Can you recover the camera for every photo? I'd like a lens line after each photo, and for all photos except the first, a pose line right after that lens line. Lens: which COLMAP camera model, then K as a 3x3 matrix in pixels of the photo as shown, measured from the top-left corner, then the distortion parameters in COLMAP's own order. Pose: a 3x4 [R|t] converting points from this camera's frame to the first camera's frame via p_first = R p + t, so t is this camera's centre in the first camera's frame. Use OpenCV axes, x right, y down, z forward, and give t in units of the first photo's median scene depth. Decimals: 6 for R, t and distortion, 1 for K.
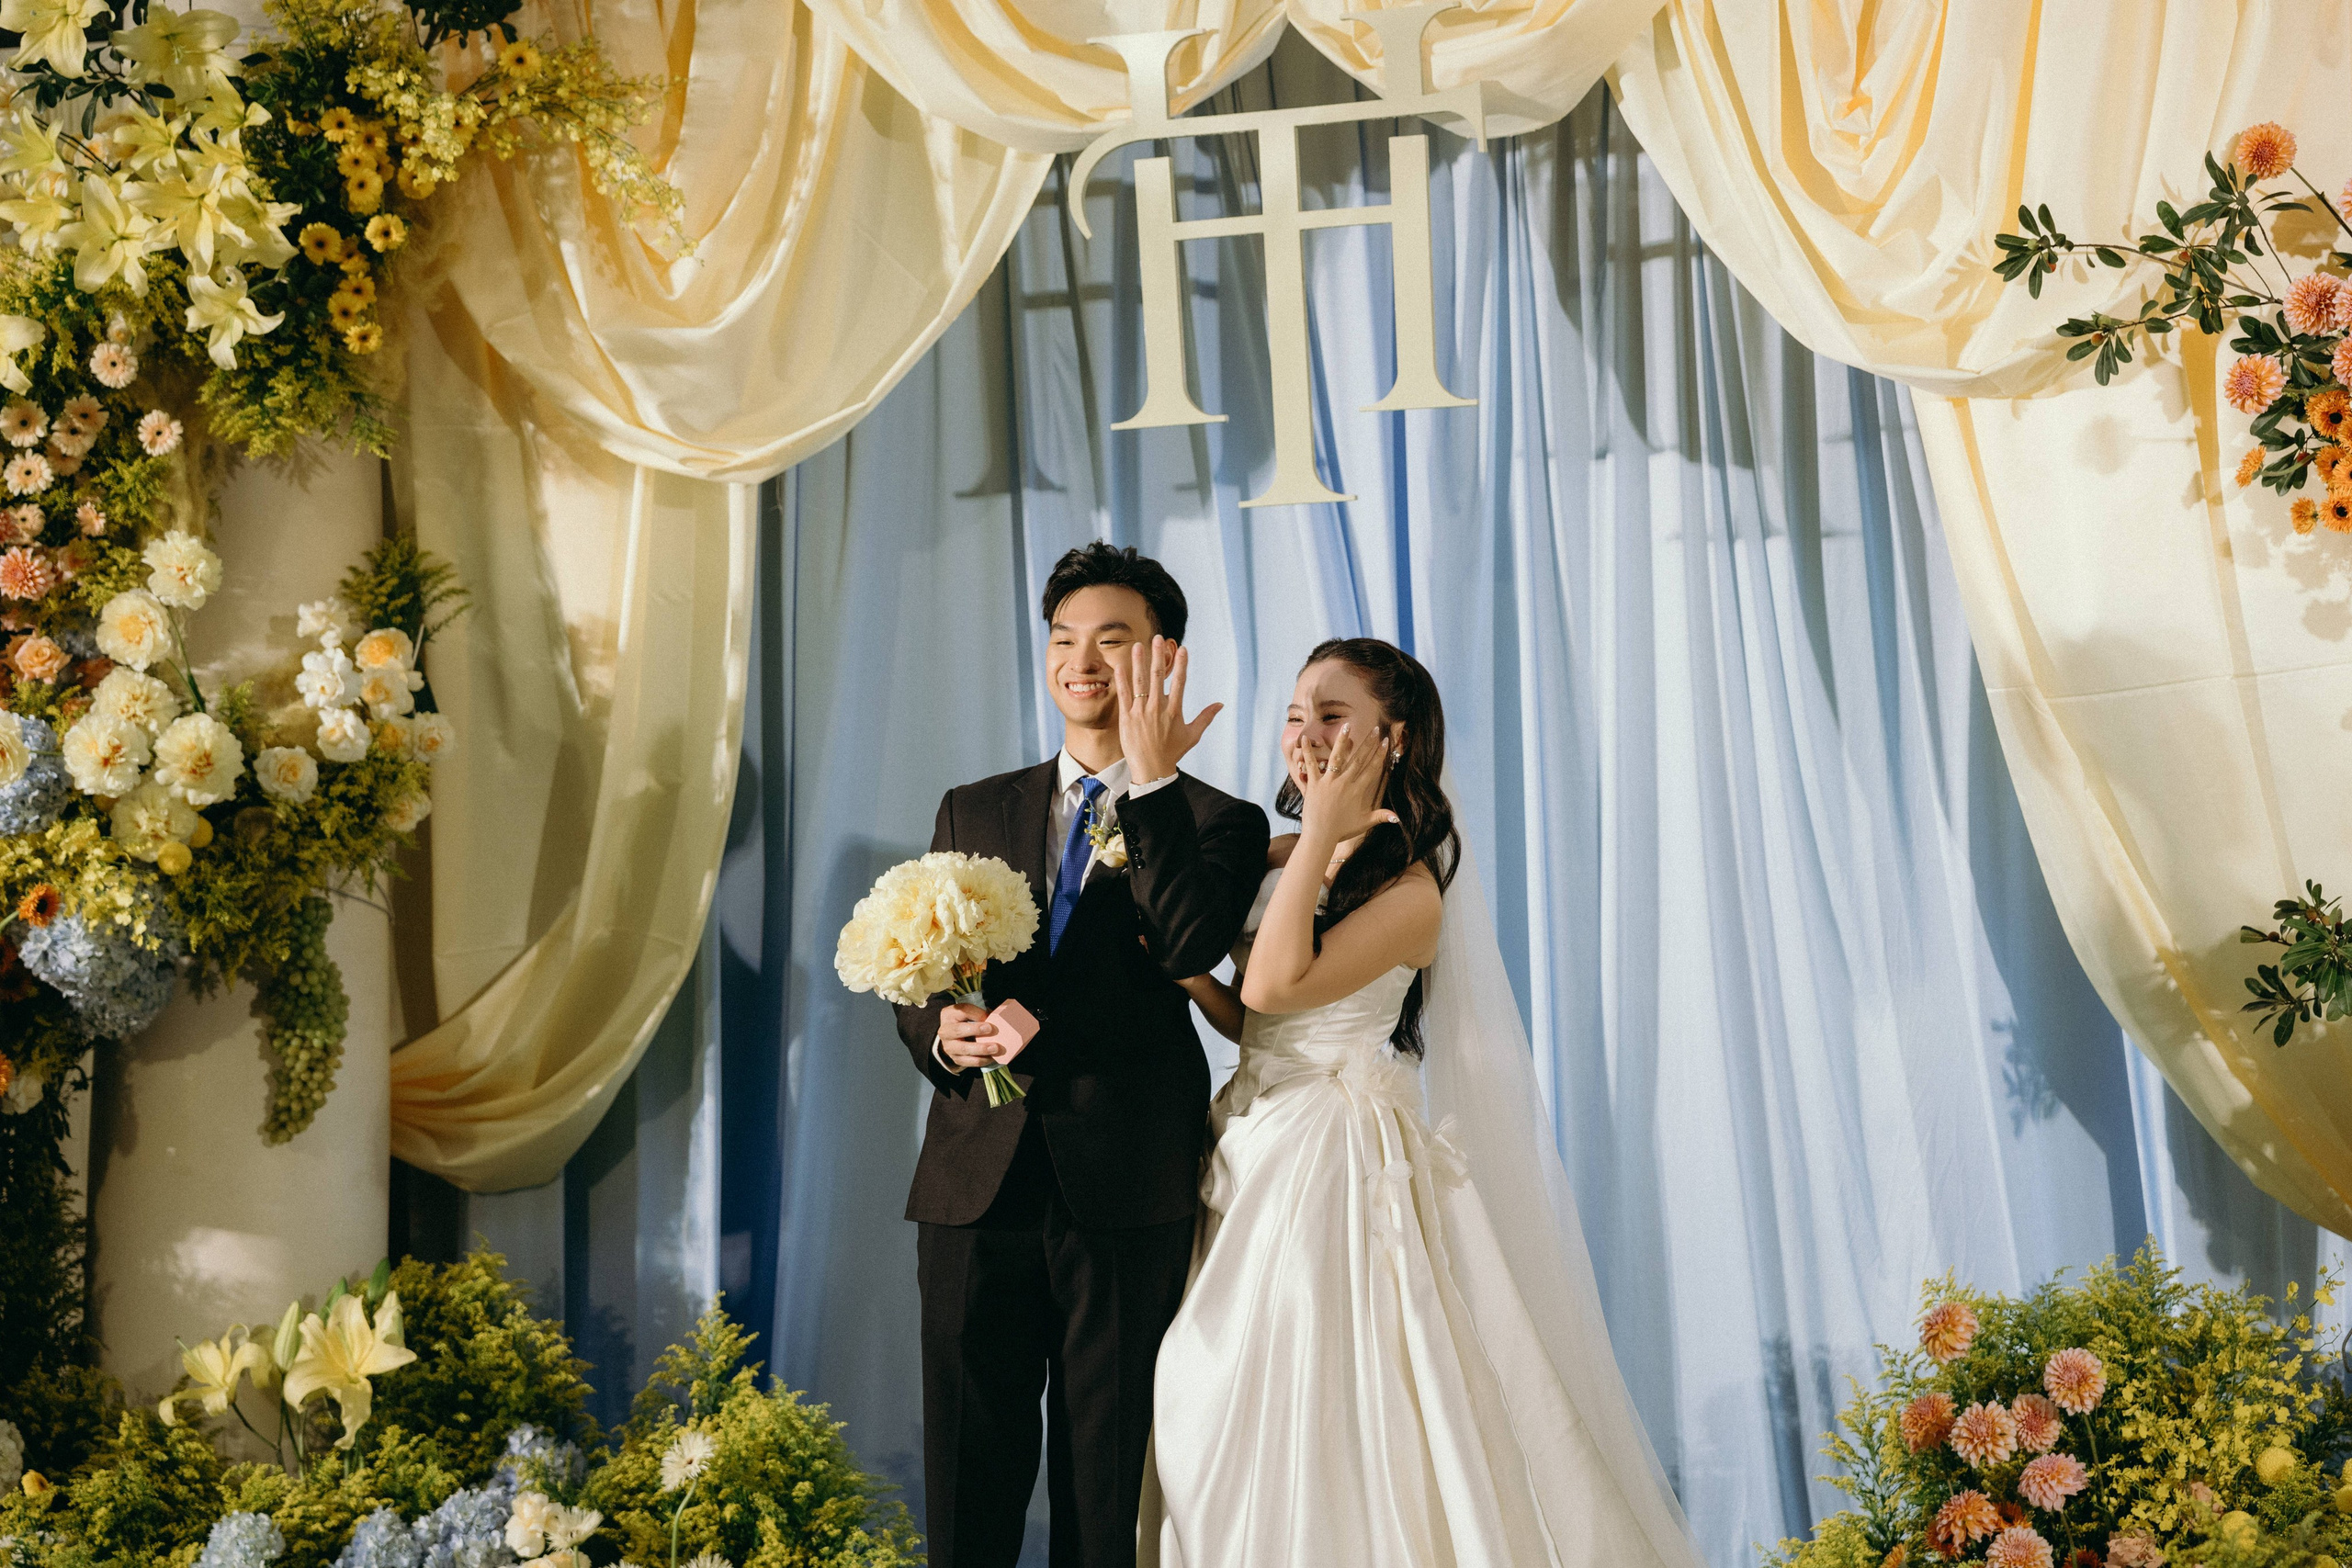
lens RADIAL K [[4170.2, 0, 1220.4], [0, 4170.2, 779.5], [0, 0, 1]] dist [0.299731, -0.205737]
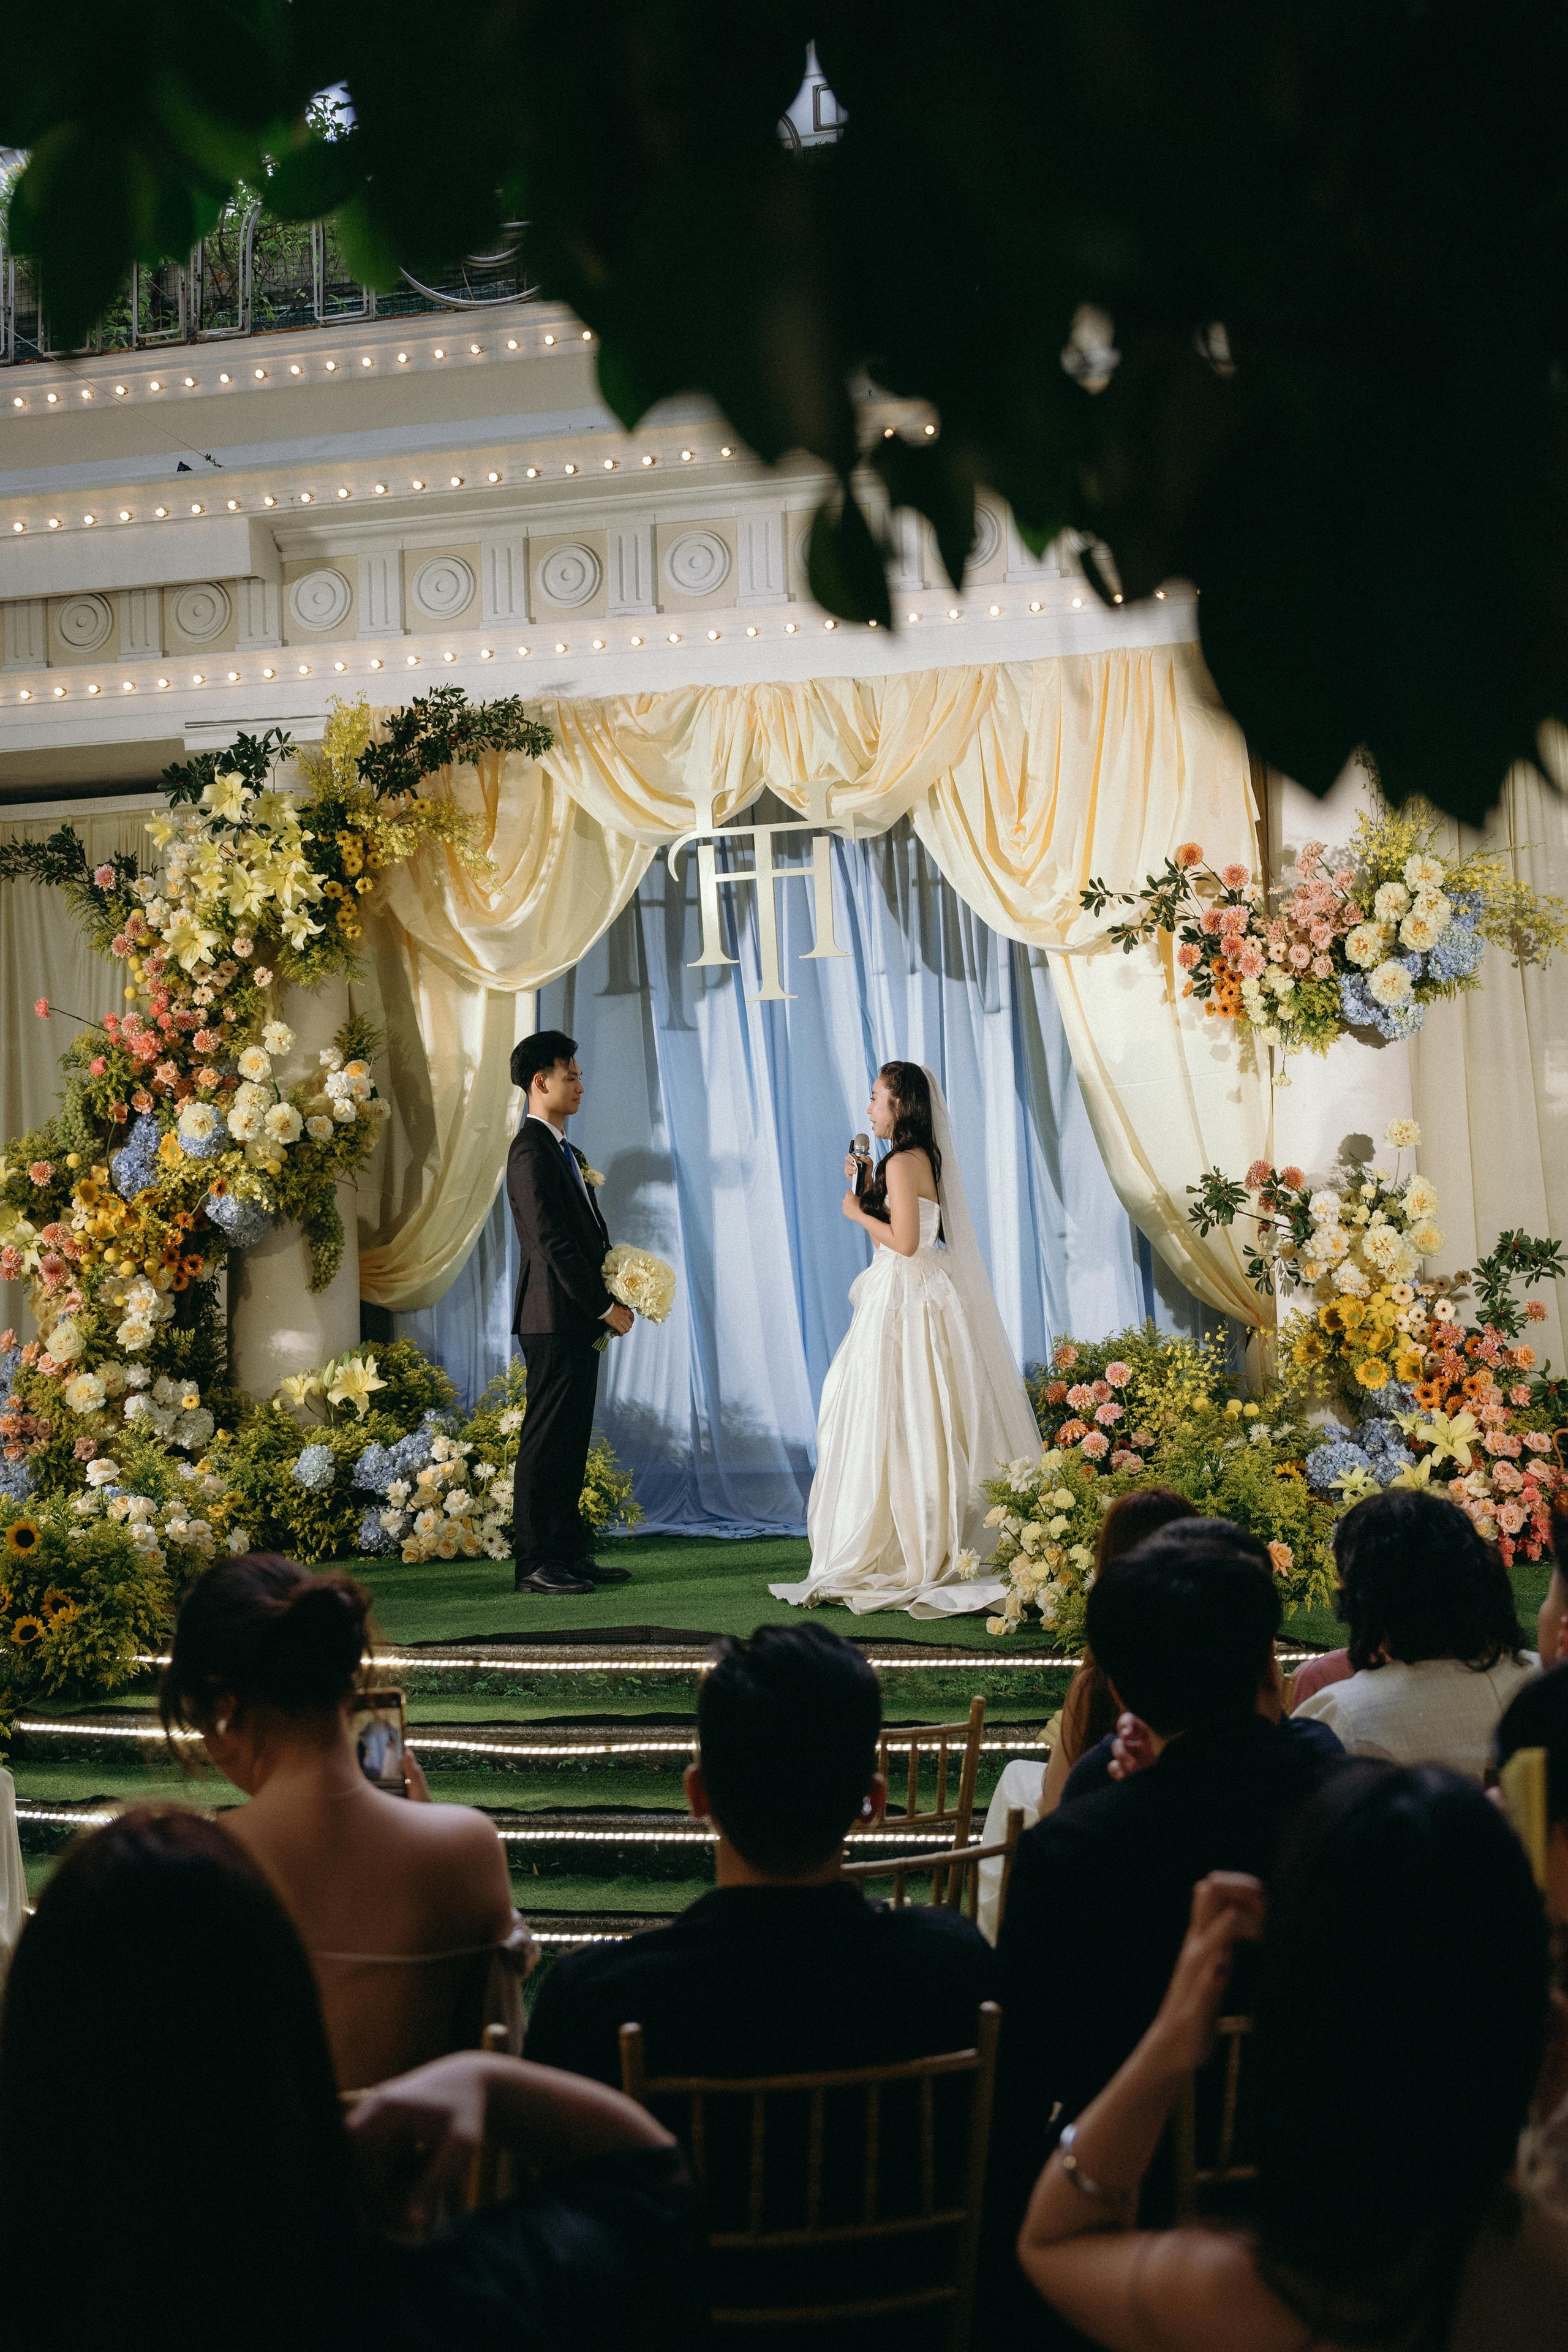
lens RADIAL K [[2546.6, 0, 757.2], [0, 2546.6, 1174.6], [0, 0, 1]] dist [0.053599, -0.002481]
pose [[0.997204, -0.018357, 0.072443, -0.090662], [0.015318, 0.998988, 0.042285, -0.030535], [-0.073146, -0.041057, 0.996476, -0.361050]]
